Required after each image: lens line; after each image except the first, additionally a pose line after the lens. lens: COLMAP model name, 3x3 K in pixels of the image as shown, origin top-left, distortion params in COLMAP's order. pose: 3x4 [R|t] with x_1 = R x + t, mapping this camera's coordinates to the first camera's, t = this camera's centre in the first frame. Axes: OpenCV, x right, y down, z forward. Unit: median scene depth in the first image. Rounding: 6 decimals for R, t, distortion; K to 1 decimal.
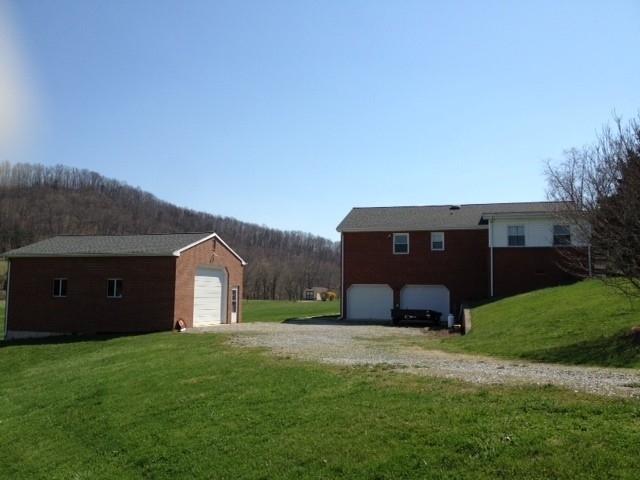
lens RADIAL K [[578.3, 0, 321.2], [0, 578.3, 245.2], [0, 0, 1]] dist [0.058333, -0.006697]
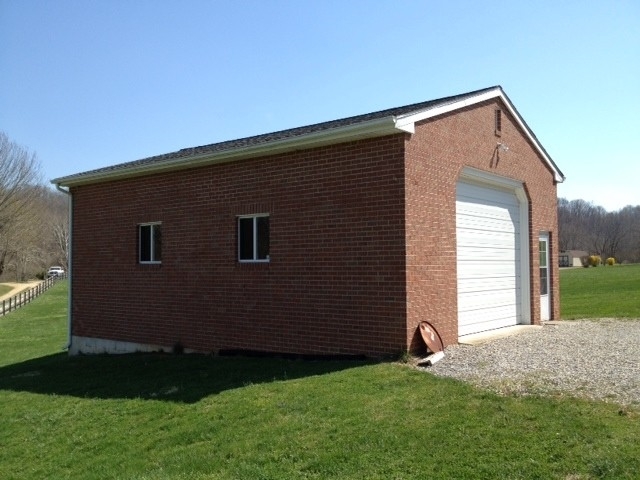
lens RADIAL K [[578.3, 0, 322.0], [0, 578.3, 240.5], [0, 0, 1]] dist [0.058333, -0.006697]
pose [[0.931433, -0.036269, -0.362101, -0.164865], [0.052553, 0.997997, 0.035221, 0.061174], [0.360099, -0.051836, 0.931473, 0.630723]]
